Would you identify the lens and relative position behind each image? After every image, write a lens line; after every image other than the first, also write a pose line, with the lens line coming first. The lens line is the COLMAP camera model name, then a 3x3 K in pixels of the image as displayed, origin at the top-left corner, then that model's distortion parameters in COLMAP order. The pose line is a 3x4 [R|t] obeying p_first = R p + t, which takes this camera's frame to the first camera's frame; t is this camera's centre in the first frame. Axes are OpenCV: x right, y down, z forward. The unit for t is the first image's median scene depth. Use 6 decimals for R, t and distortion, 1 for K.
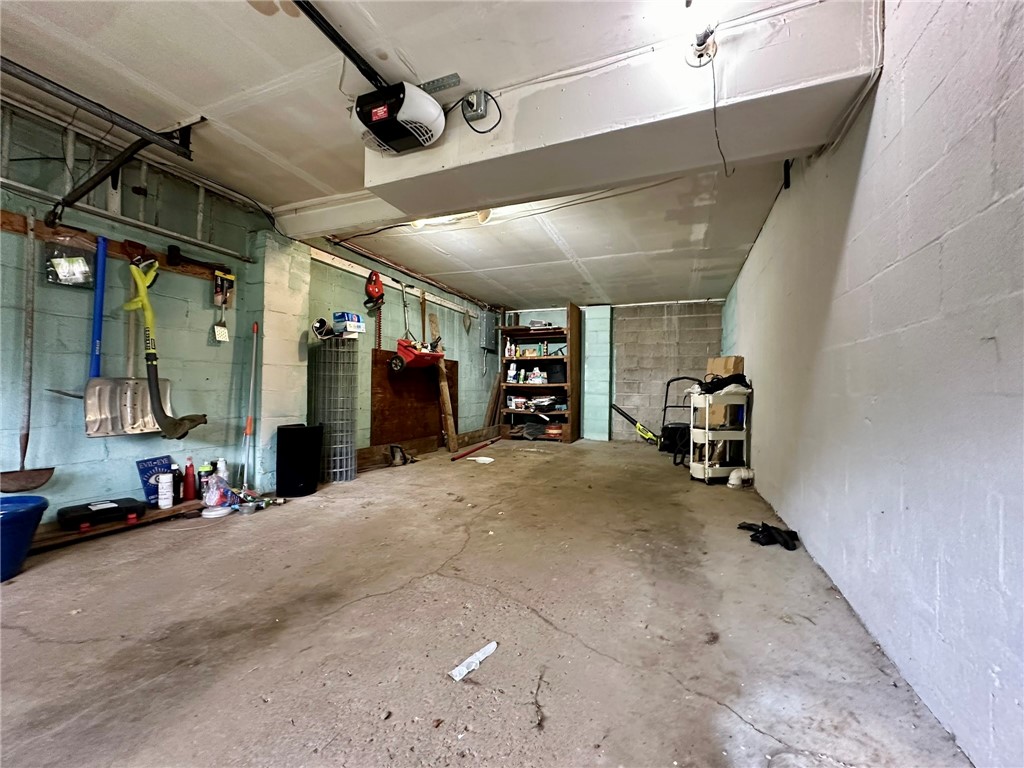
lens RADIAL K [[407.0, 0, 512.0], [0, 407.0, 384.0], [0, 0, 1]] dist [-0.002160, 0.000277]
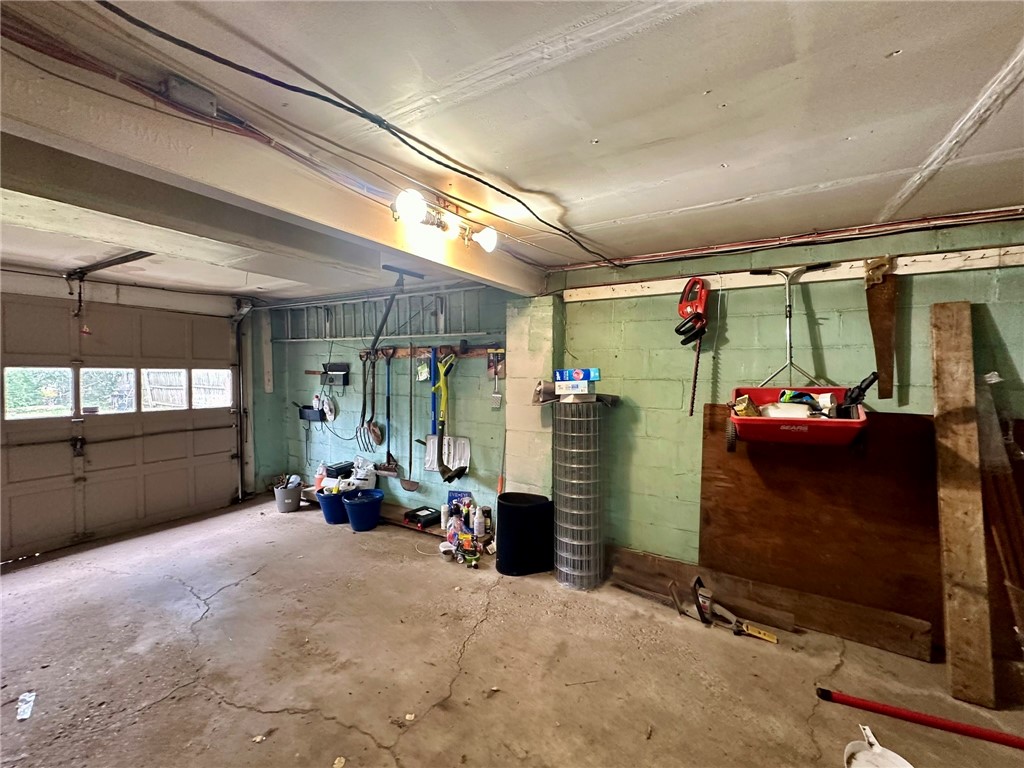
lens RADIAL K [[407.0, 0, 512.0], [0, 407.0, 384.0], [0, 0, 1]] dist [-0.002160, 0.000277]
pose [[-0.138476, 0.021587, -0.990130, 0.325268], [0.003676, 0.999767, 0.021283, -0.144924], [0.990359, -0.000692, -0.138523, 0.888438]]
